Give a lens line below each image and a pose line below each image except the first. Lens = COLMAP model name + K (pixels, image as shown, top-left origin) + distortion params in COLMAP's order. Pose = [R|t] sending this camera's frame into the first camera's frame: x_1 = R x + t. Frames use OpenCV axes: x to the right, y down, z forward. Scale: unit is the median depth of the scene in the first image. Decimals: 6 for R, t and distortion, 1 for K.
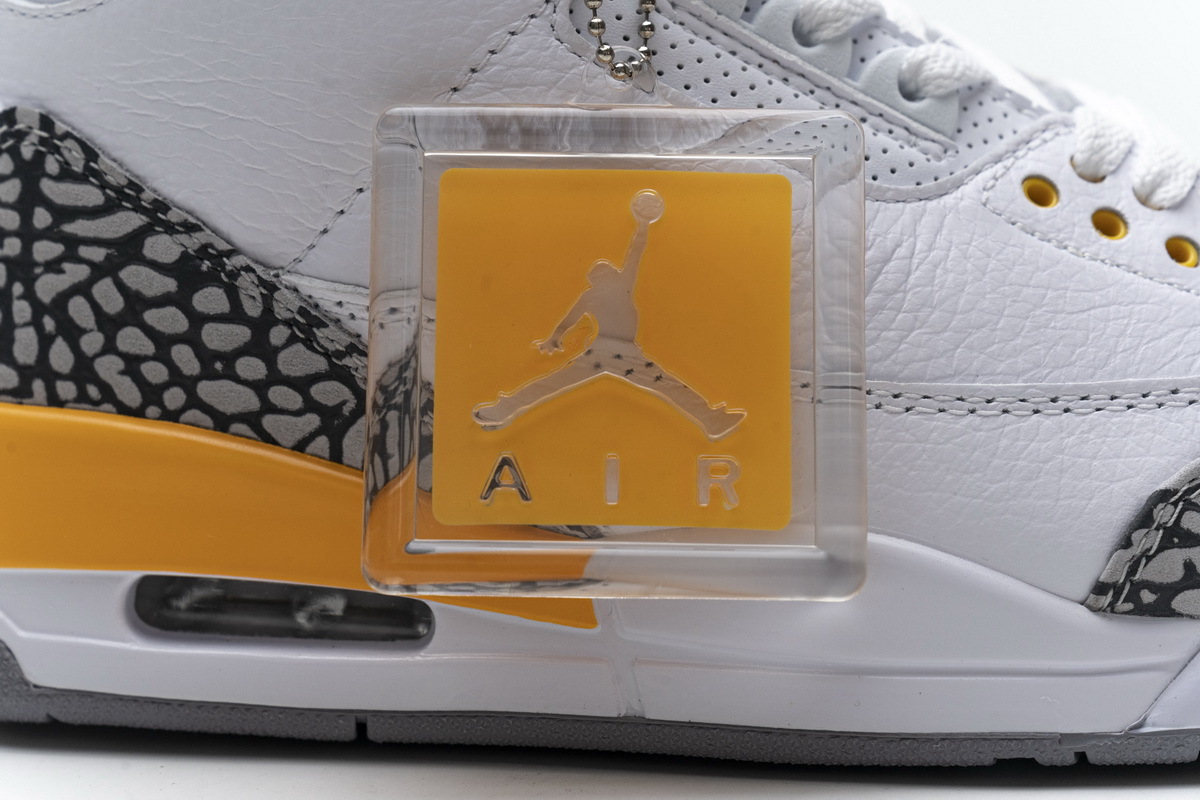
lens RADIAL K [[2348.5, 0, 596.9], [0, 2348.5, 398.3], [0, 0, 1]] dist [0.023765, 0.000000]
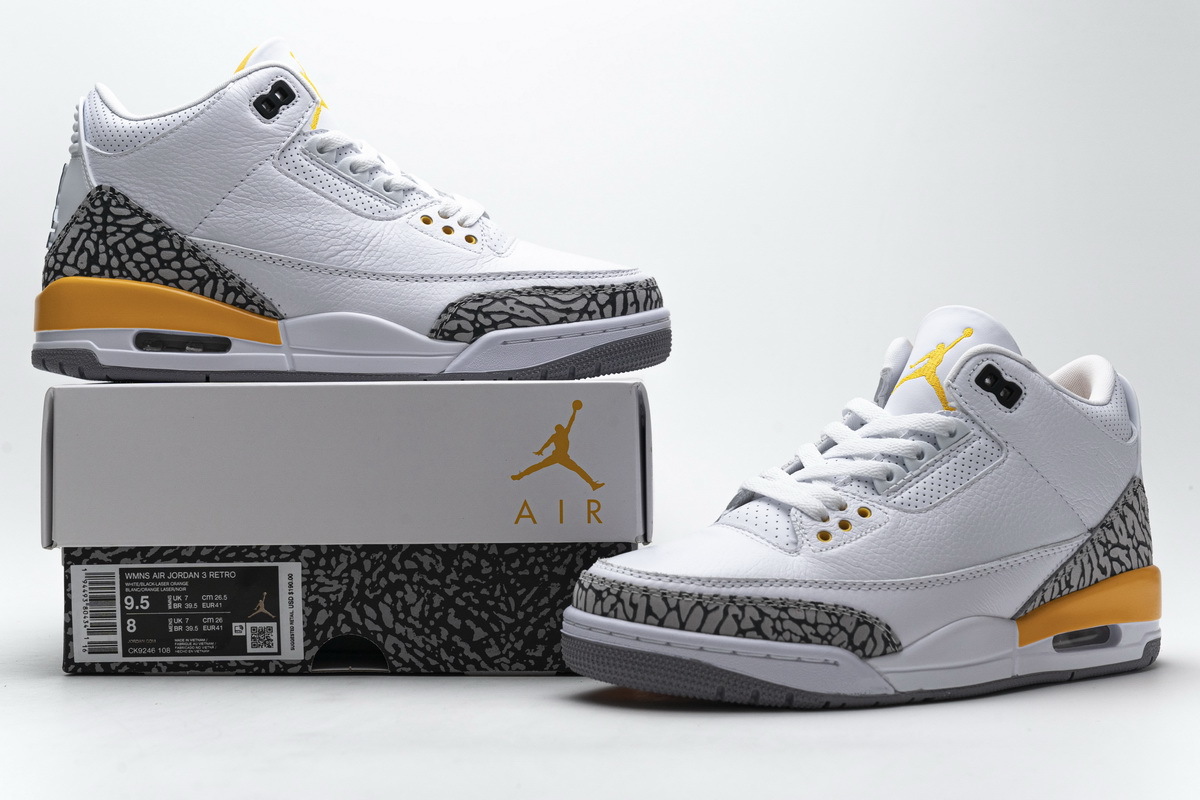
lens RADIAL K [[1949.3, 0, 571.0], [0, 1949.3, 371.4], [0, 0, 1]] dist [-0.025182, 0.000000]
pose [[0.994015, 0.016889, 0.107928, 0.105053], [-0.006675, 0.995521, -0.094302, 0.377271], [-0.109038, 0.093018, 0.989676, -1.675579]]
